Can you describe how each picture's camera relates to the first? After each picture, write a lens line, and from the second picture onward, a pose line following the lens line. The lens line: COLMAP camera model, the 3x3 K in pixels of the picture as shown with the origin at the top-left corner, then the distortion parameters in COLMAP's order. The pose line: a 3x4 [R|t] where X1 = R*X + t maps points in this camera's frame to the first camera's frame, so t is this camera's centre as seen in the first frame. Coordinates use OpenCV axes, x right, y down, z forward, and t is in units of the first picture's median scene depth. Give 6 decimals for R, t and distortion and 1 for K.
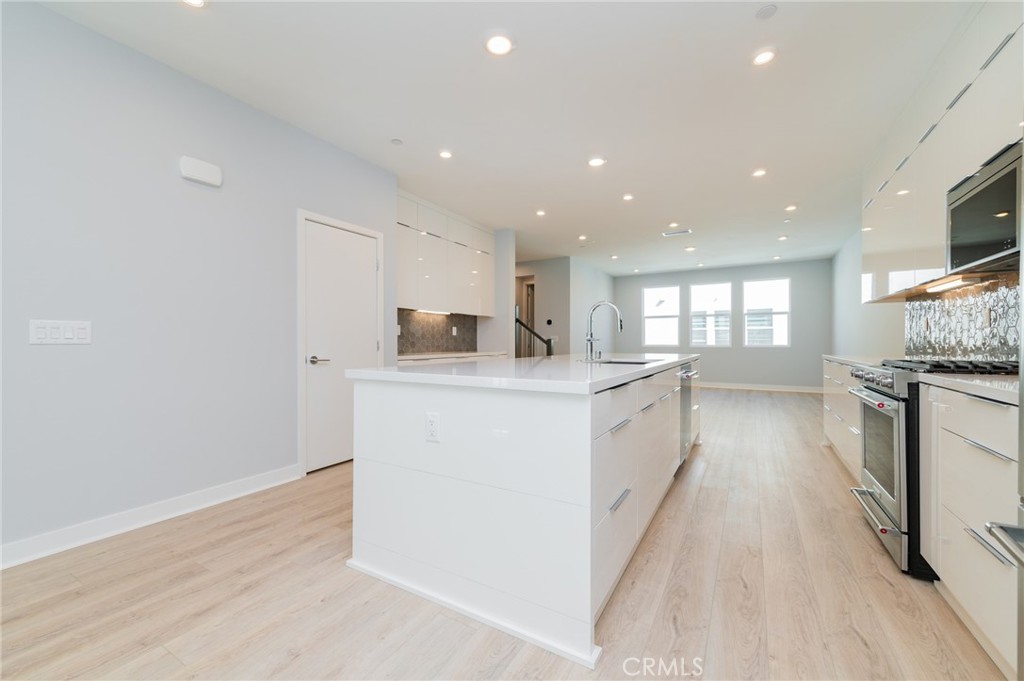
lens RADIAL K [[402.8, 0, 512.0], [0, 402.8, 340.5], [0, 0, 1]] dist [0.006309, -0.000491]
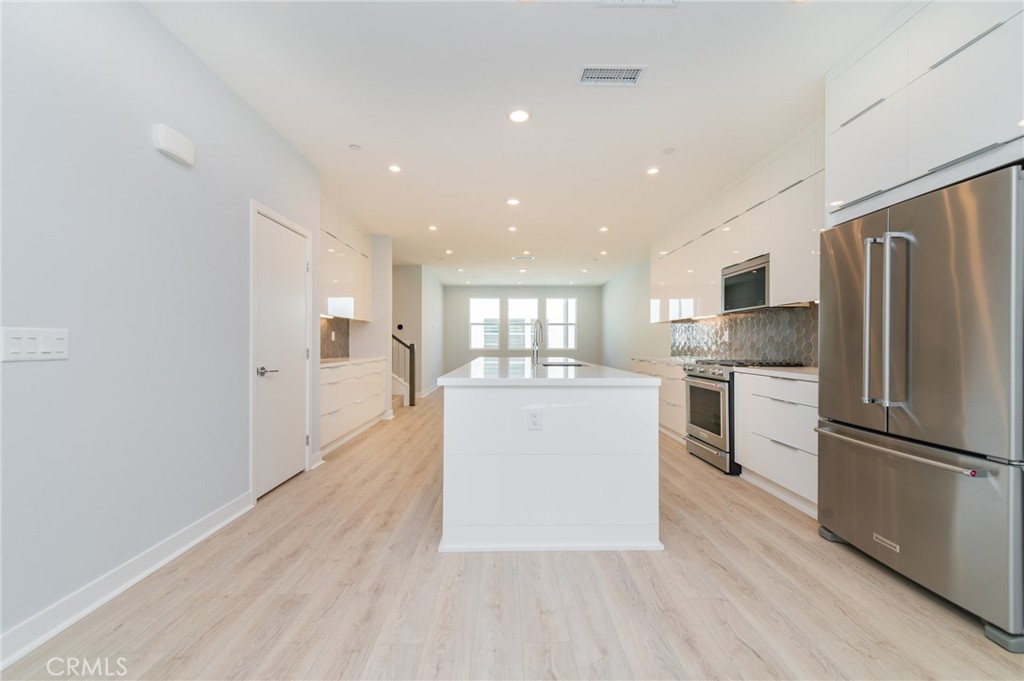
lens RADIAL K [[398.4, 0, 512.0], [0, 398.4, 340.5], [0, 0, 1]] dist [0.019599, -0.006767]
pose [[0.853704, 0.006744, 0.520714, -0.473685], [-0.004659, 0.999975, -0.005312, -0.016513], [-0.520737, 0.002109, 0.853714, -0.036917]]
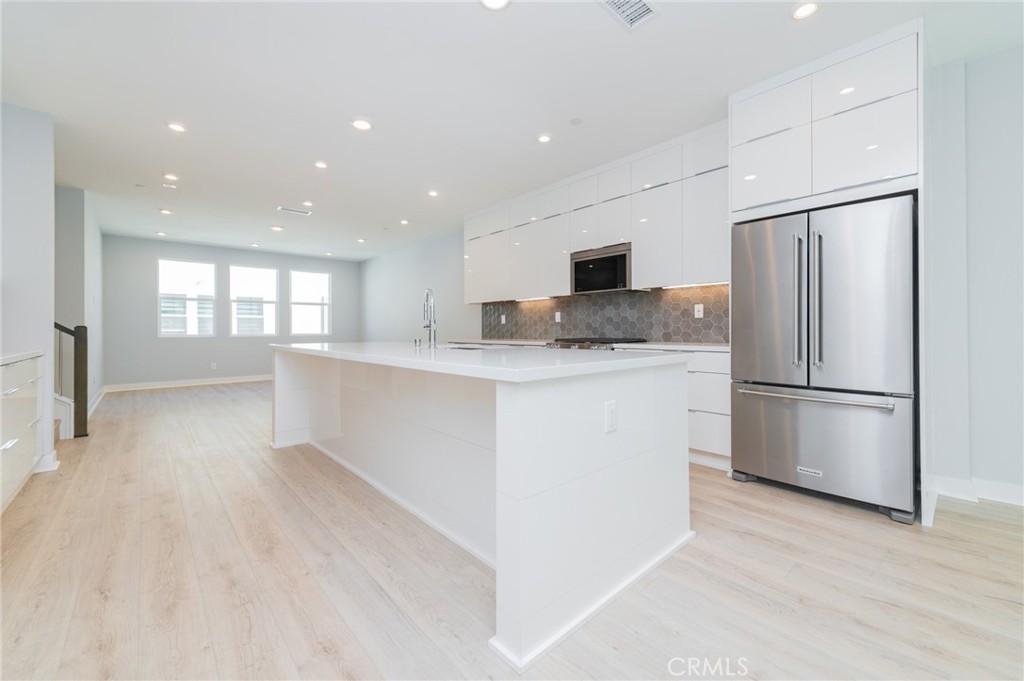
lens RADIAL K [[404.2, 0, 514.1], [0, 404.2, 328.3], [0, 0, 1]] dist [0.011847, -0.000326]
pose [[0.300856, 0.002709, 0.953666, -0.596897], [0.000949, 0.999995, -0.003140, 0.004024], [-0.953669, 0.001850, 0.300852, 0.469387]]
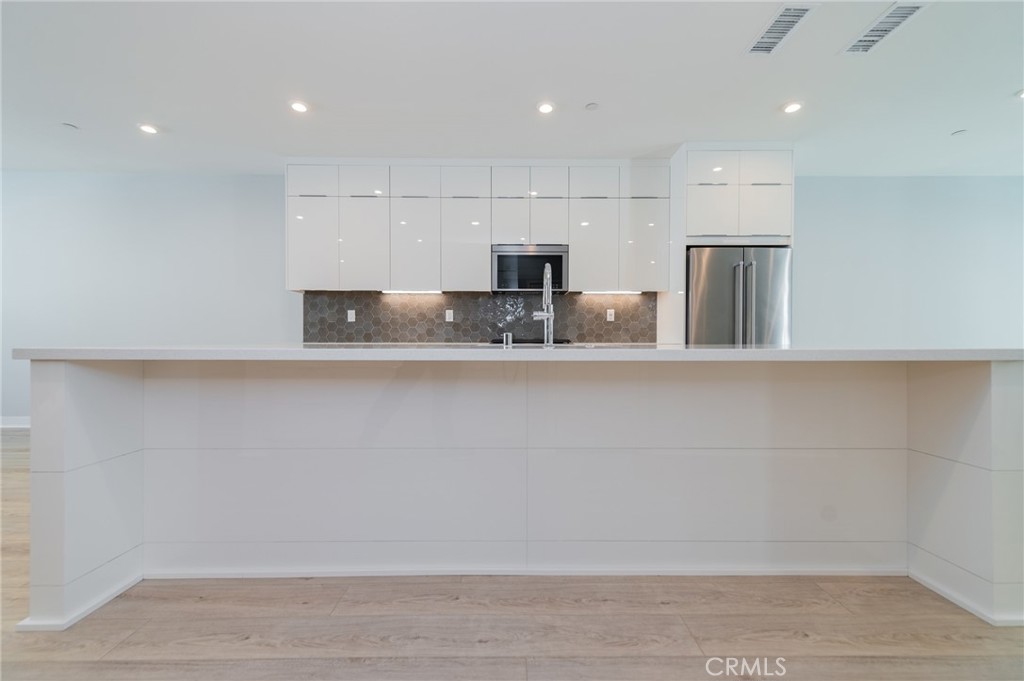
lens RADIAL K [[398.4, 0, 512.0], [0, 398.4, 340.5], [0, 0, 1]] dist [0.019599, -0.006767]
pose [[-0.508386, -0.003785, 0.861121, -0.316628], [-0.005037, 0.999986, 0.001421, 0.034840], [-0.861115, -0.003615, -0.508398, 1.249434]]
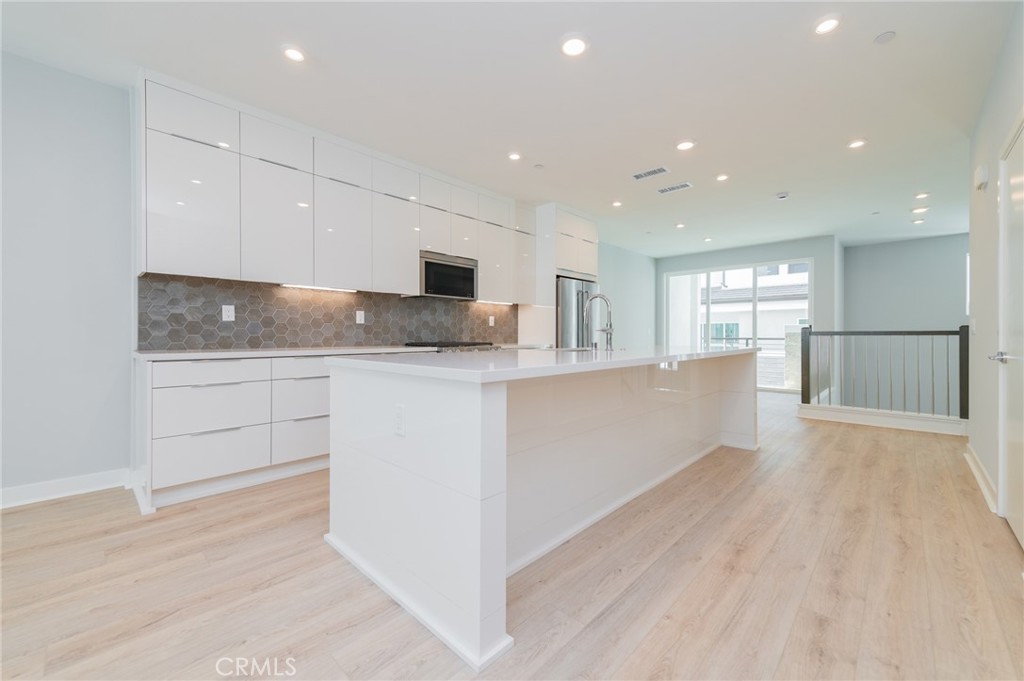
lens RADIAL K [[406.8, 0, 528.2], [0, 406.8, 334.3], [0, 0, 1]] dist [0.011325, -0.000095]
pose [[-0.977490, -0.001644, 0.210977, 0.159614], [-0.002944, 0.999979, -0.005849, 0.013401], [-0.210963, -0.006339, -0.977474, 1.838412]]
